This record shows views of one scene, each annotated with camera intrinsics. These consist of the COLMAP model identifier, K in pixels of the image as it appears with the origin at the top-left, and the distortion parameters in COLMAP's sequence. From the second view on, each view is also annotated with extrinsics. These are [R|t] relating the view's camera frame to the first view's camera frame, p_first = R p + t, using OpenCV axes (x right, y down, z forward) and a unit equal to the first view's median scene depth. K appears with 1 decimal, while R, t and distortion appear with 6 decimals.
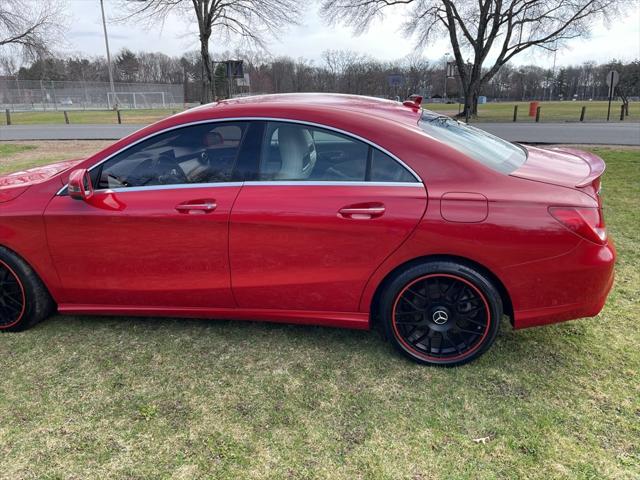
lens RADIAL K [[494.3, 0, 320.3], [0, 494.3, 236.2], [0, 0, 1]] dist [0.053138, -0.075885]
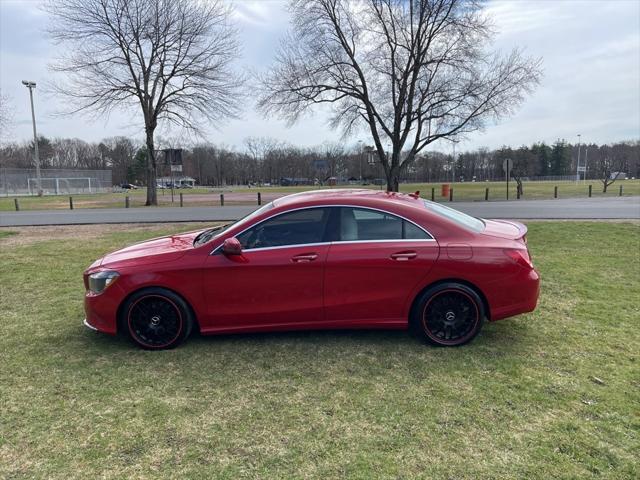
lens RADIAL K [[494.3, 0, 318.1], [0, 494.3, 236.5], [0, 0, 1]] dist [0.053138, -0.075885]
pose [[0.987890, -0.026818, 0.152823, -0.453458], [0.050658, 0.986723, -0.154310, 0.129582], [-0.146655, 0.160183, 0.976132, -0.640155]]
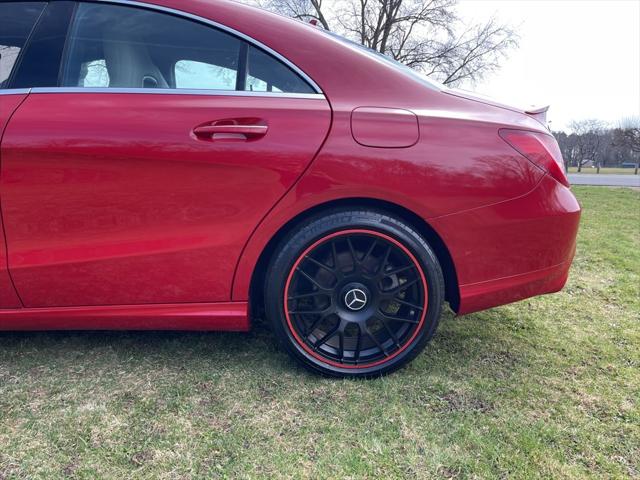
lens RADIAL K [[494.3, 0, 324.8], [0, 494.3, 241.6], [0, 0, 1]] dist [0.053138, -0.075885]
pose [[0.975451, -0.009227, 0.220023, 0.056927], [0.032353, 0.994285, -0.101737, 0.147810], [-0.217827, 0.106358, 0.970175, 0.356253]]
